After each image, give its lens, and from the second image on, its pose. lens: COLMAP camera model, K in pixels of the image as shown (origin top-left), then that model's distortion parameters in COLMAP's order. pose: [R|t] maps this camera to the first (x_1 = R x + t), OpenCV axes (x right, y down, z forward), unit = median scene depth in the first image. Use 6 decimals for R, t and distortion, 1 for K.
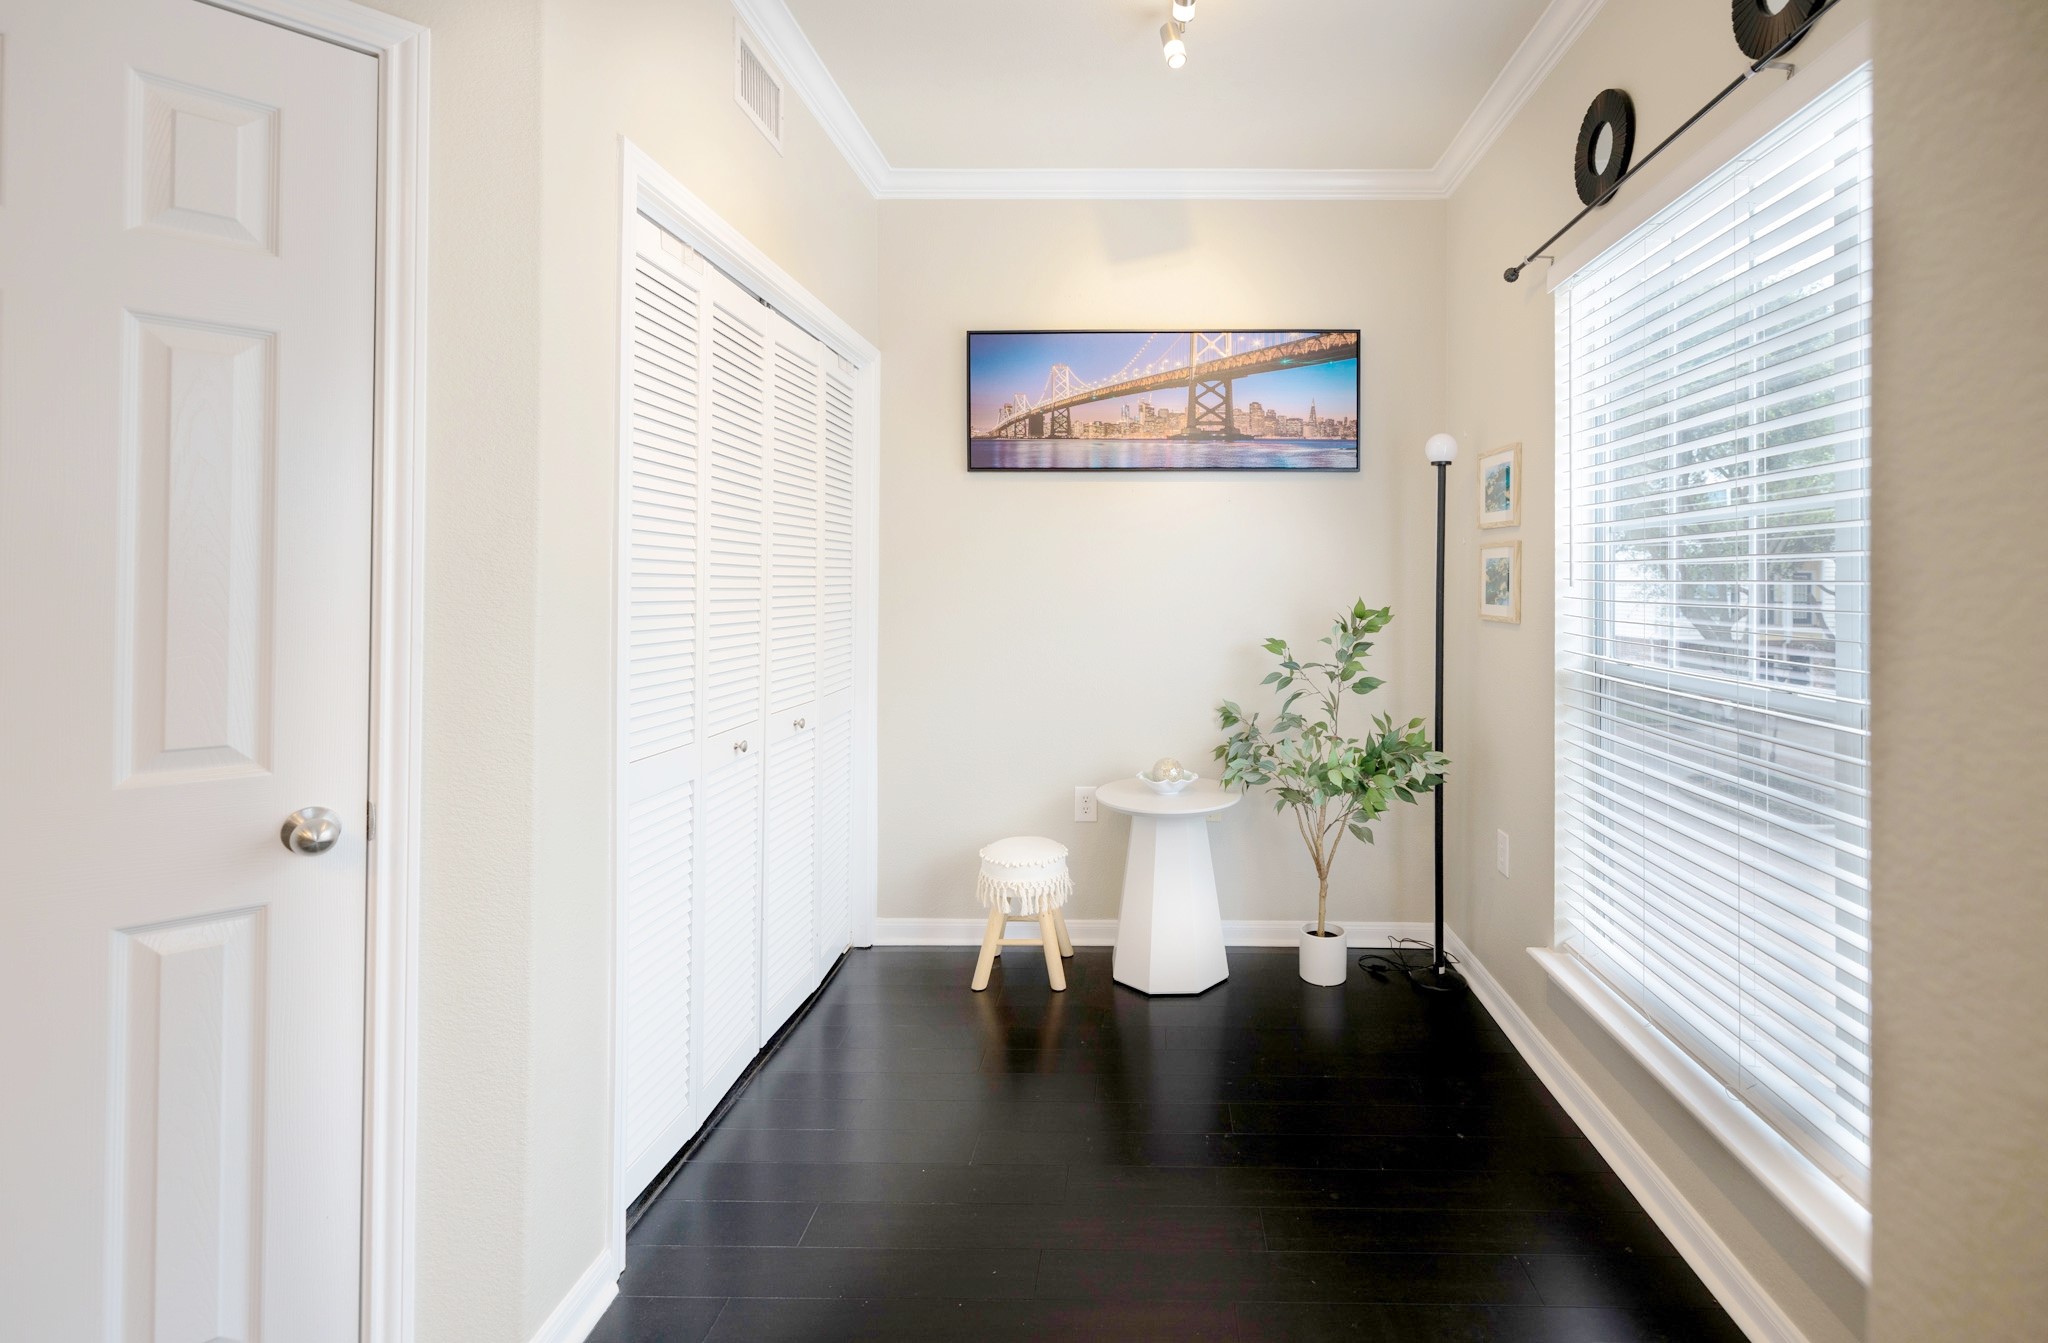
lens RADIAL K [[950.1, 0, 1140.6], [0, 950.1, 577.5], [0, 0, 1]] dist [-0.004490, -0.000241]
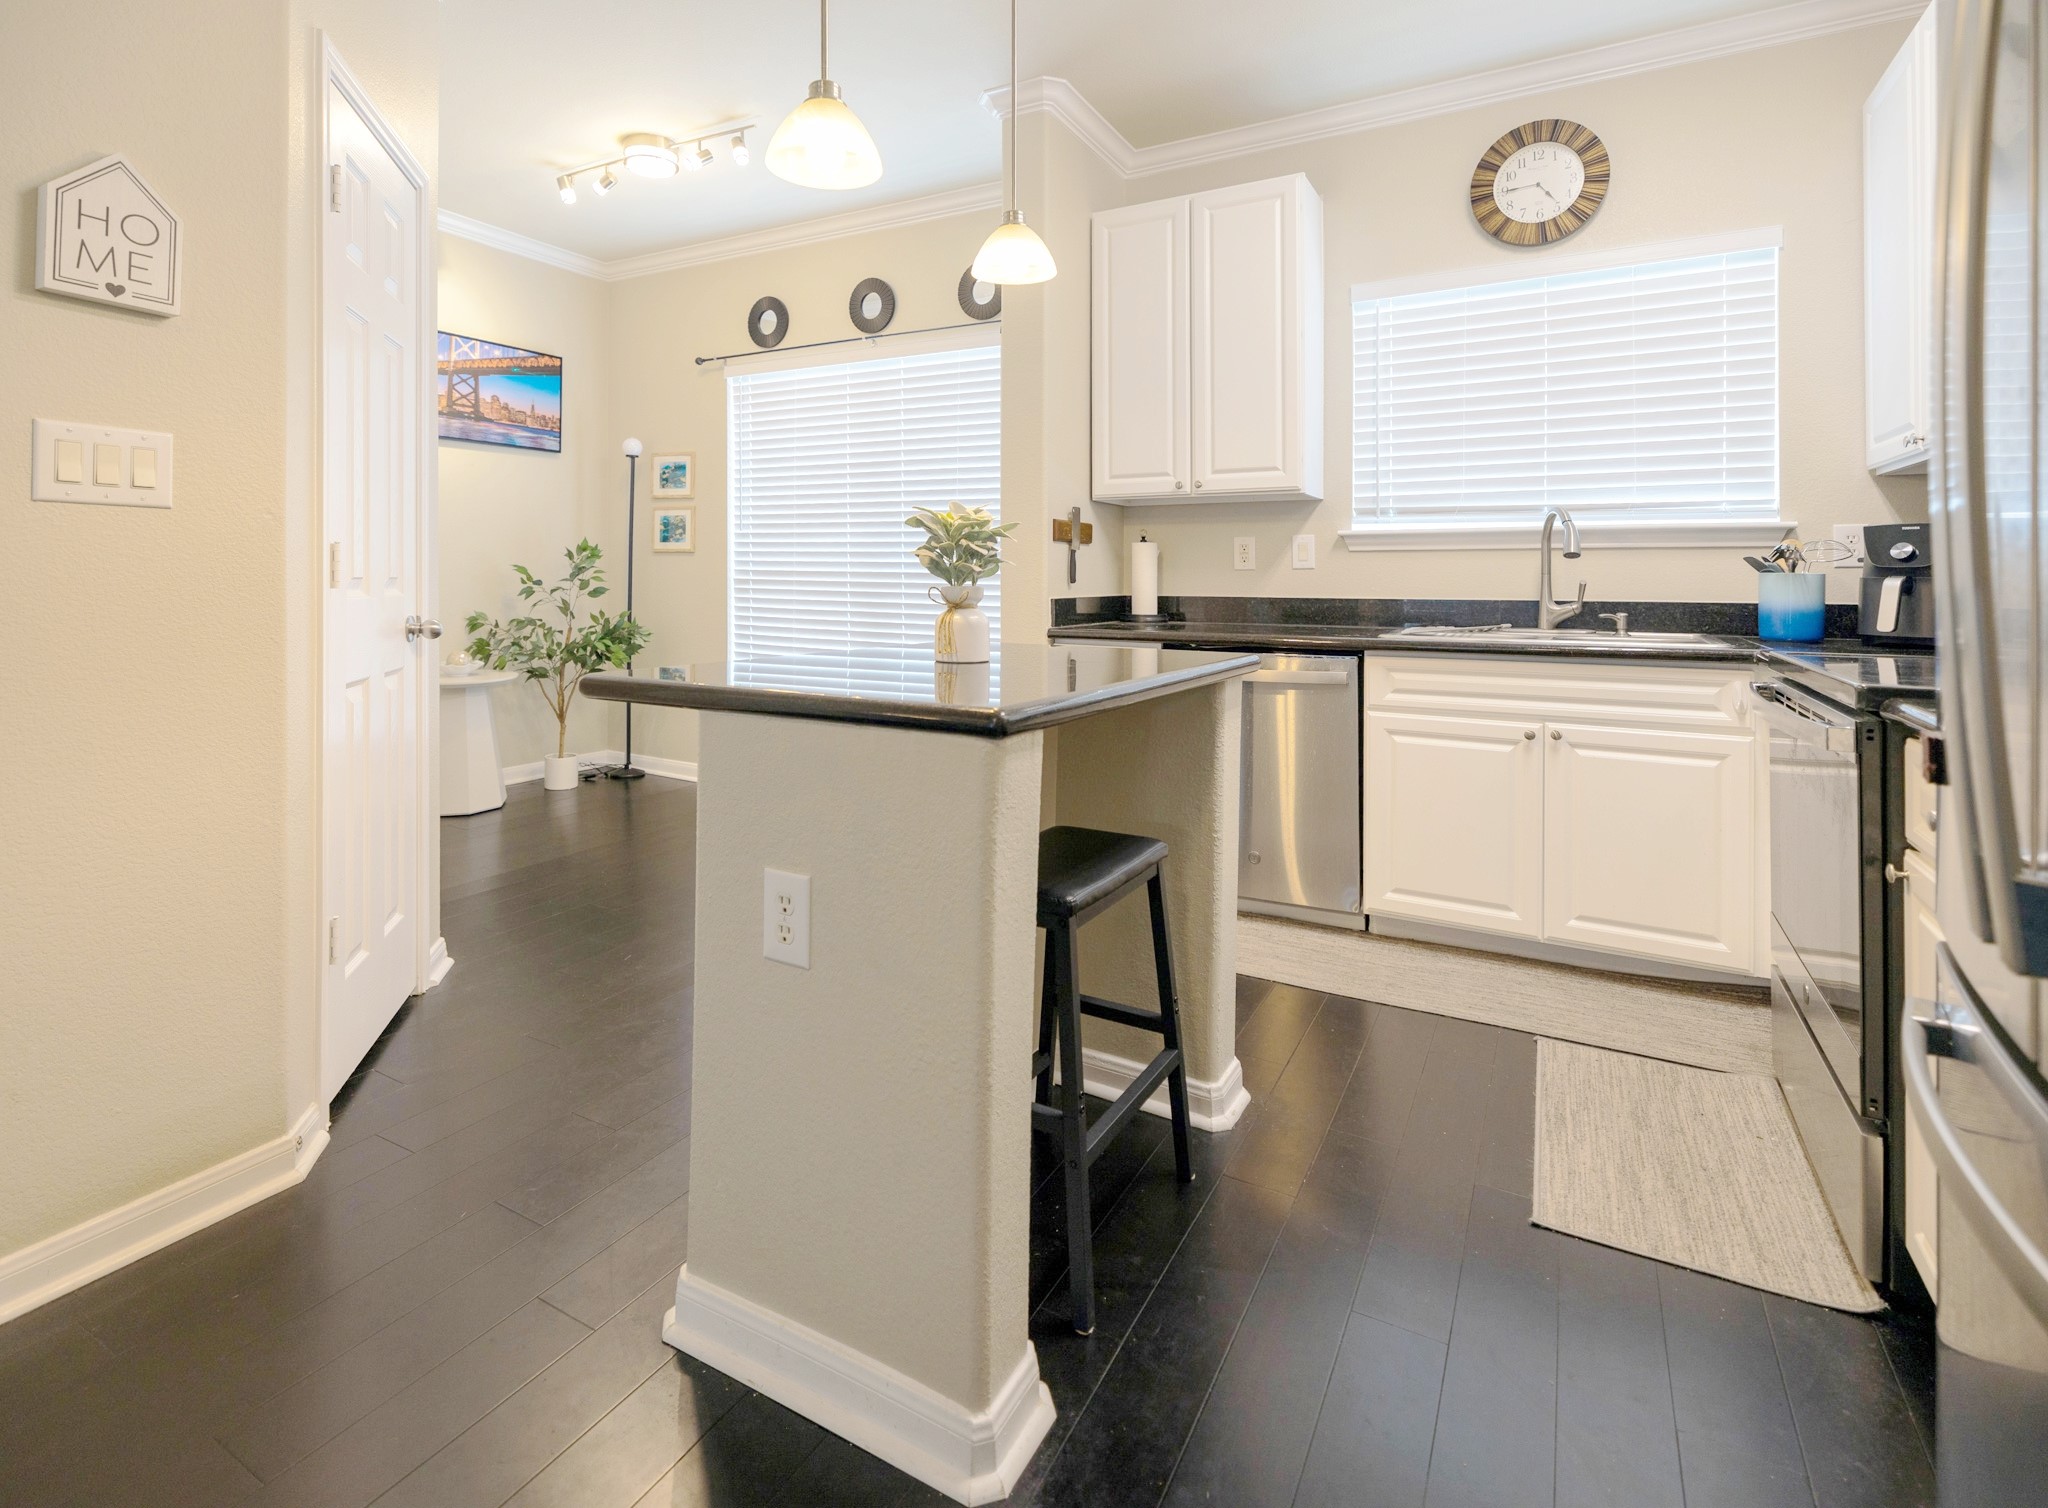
lens RADIAL K [[1014.8, 0, 1025.0], [0, 1014.8, 581.7], [0, 0, 1]] dist [0.010527, -0.000523]
pose [[0.461005, -0.008799, 0.887354, -0.842675], [-0.008063, 0.999868, 0.014103, 0.059580], [-0.887361, -0.013657, 0.460873, -0.371780]]
